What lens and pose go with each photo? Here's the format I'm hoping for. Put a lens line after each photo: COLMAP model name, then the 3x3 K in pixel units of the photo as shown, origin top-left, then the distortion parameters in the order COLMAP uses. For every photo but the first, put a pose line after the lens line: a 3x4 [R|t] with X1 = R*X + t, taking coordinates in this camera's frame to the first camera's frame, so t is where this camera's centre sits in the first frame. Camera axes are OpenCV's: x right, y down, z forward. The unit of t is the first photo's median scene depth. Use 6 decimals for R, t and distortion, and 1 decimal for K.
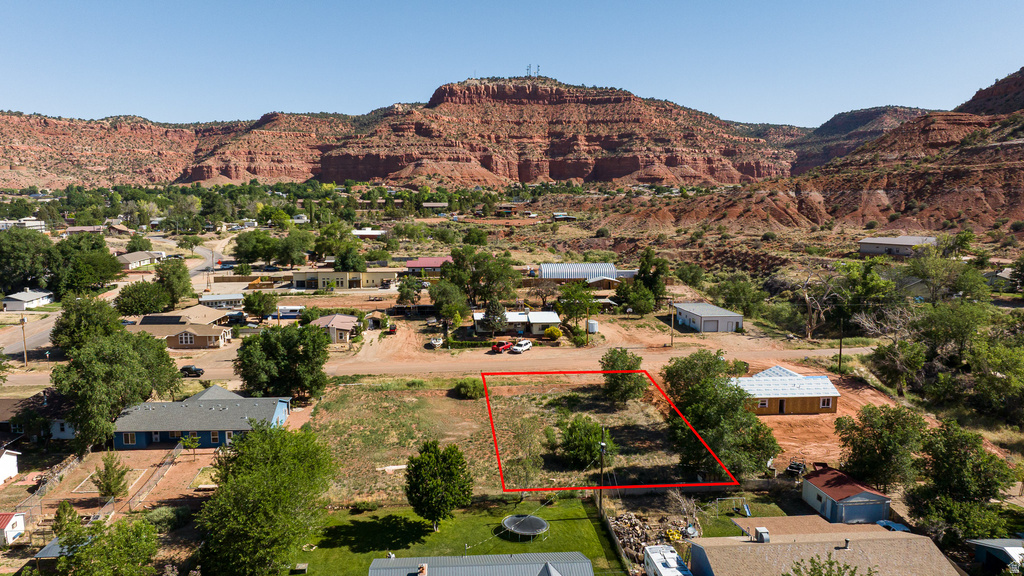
lens RADIAL K [[769.8, 0, 469.0], [0, 769.8, 288.9], [0, 0, 1]] dist [-0.046532, 0.048015]
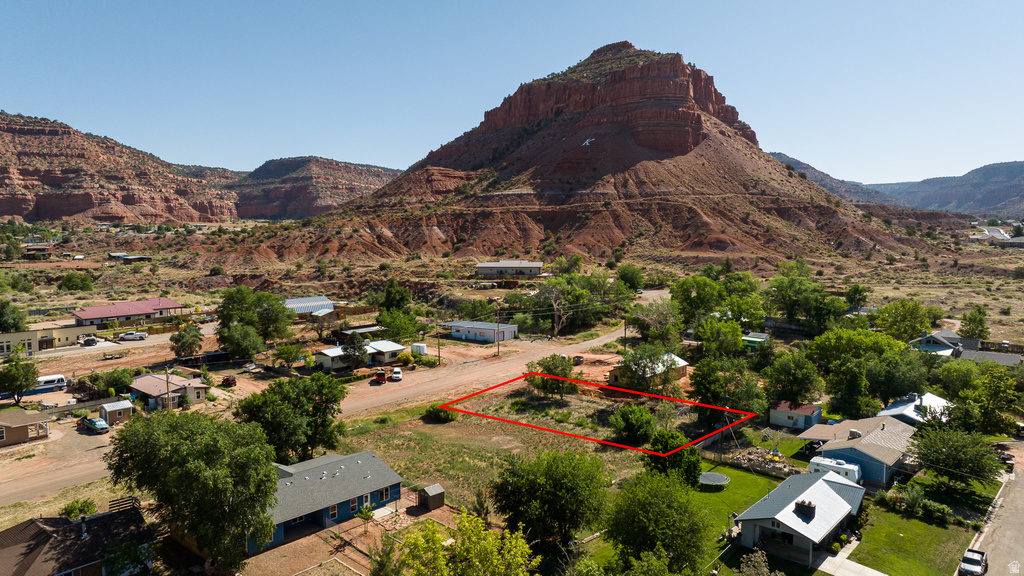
lens RADIAL K [[716.6, 0, 512.0], [0, 716.6, 288.0], [0, 0, 1]] dist [-0.039296, 0.054124]
pose [[0.698029, -0.063950, 0.713208, -0.052169], [0.095568, 0.995414, -0.004279, -0.002389], [-0.709664, 0.071147, 0.700939, 0.018183]]
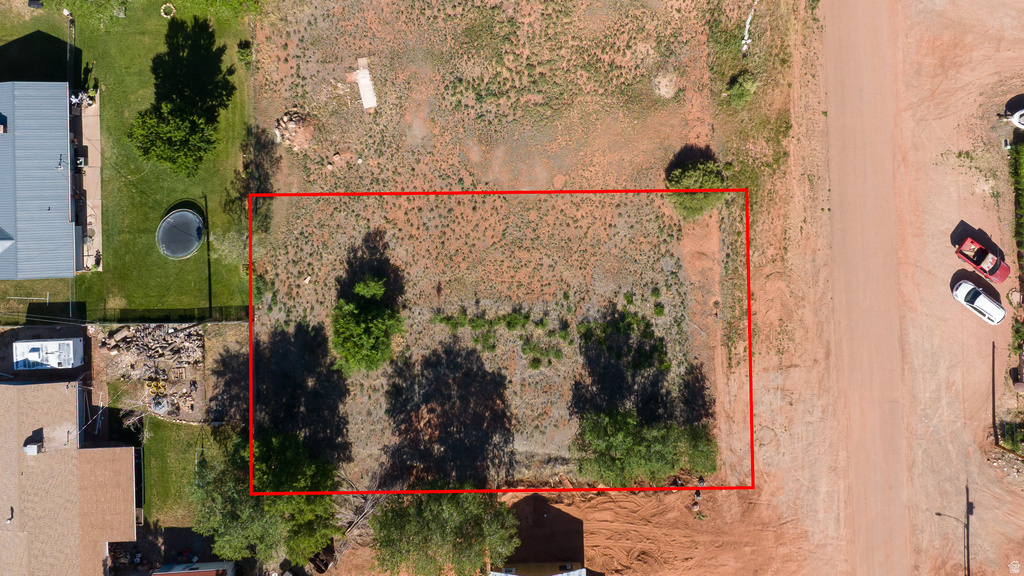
lens RADIAL K [[721.1, 0, 518.9], [0, 721.1, 283.4], [0, 0, 1]] dist [-0.045385, 0.039008]
pose [[-0.028269, 0.999486, 0.015105, 0.005304], [-0.132901, -0.018735, 0.990952, -0.031576], [0.990726, 0.026005, 0.133363, 0.065817]]
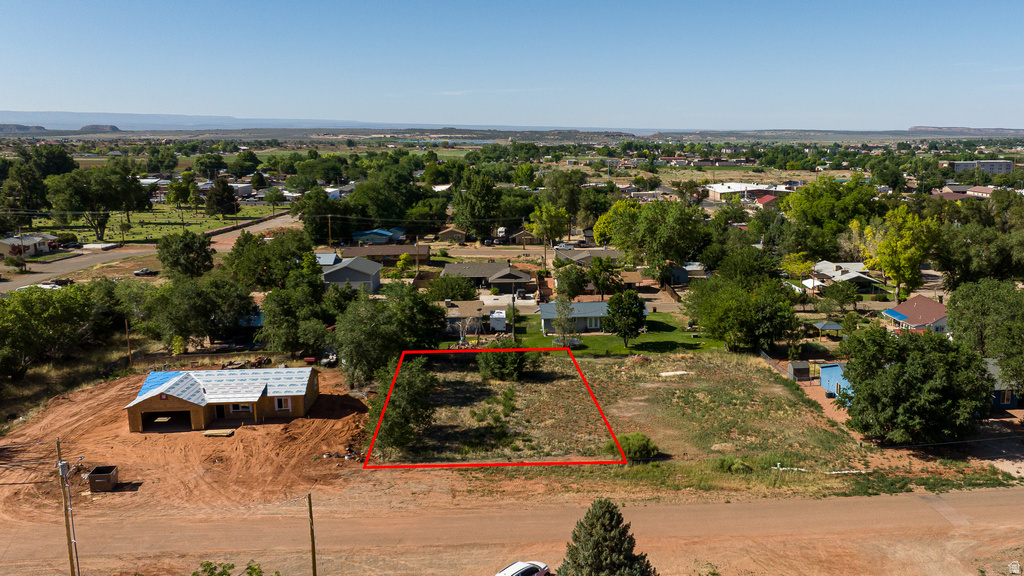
lens RADIAL K [[826.3, 0, 551.1], [0, 826.3, 289.0], [0, 0, 1]] dist [-0.020246, -0.001958]
pose [[-0.998207, 0.014119, -0.058174, 0.007568], [-0.005086, 0.948275, 0.317409, -0.016630], [0.059646, 0.317136, -0.946503, 0.130374]]
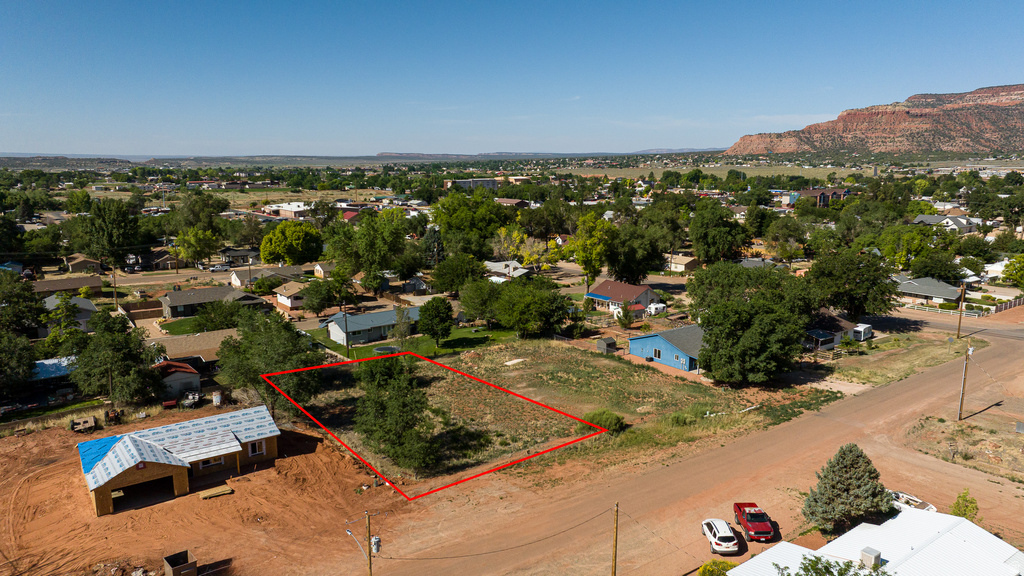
lens RADIAL K [[716.6, 0, 512.0], [0, 716.6, 288.0], [0, 0, 1]] dist [-0.039296, 0.054124]
pose [[-0.832344, 0.104299, -0.544358, 0.034818], [-0.070290, 0.954342, 0.290327, -0.015198], [0.549784, 0.279915, -0.787010, 0.119565]]
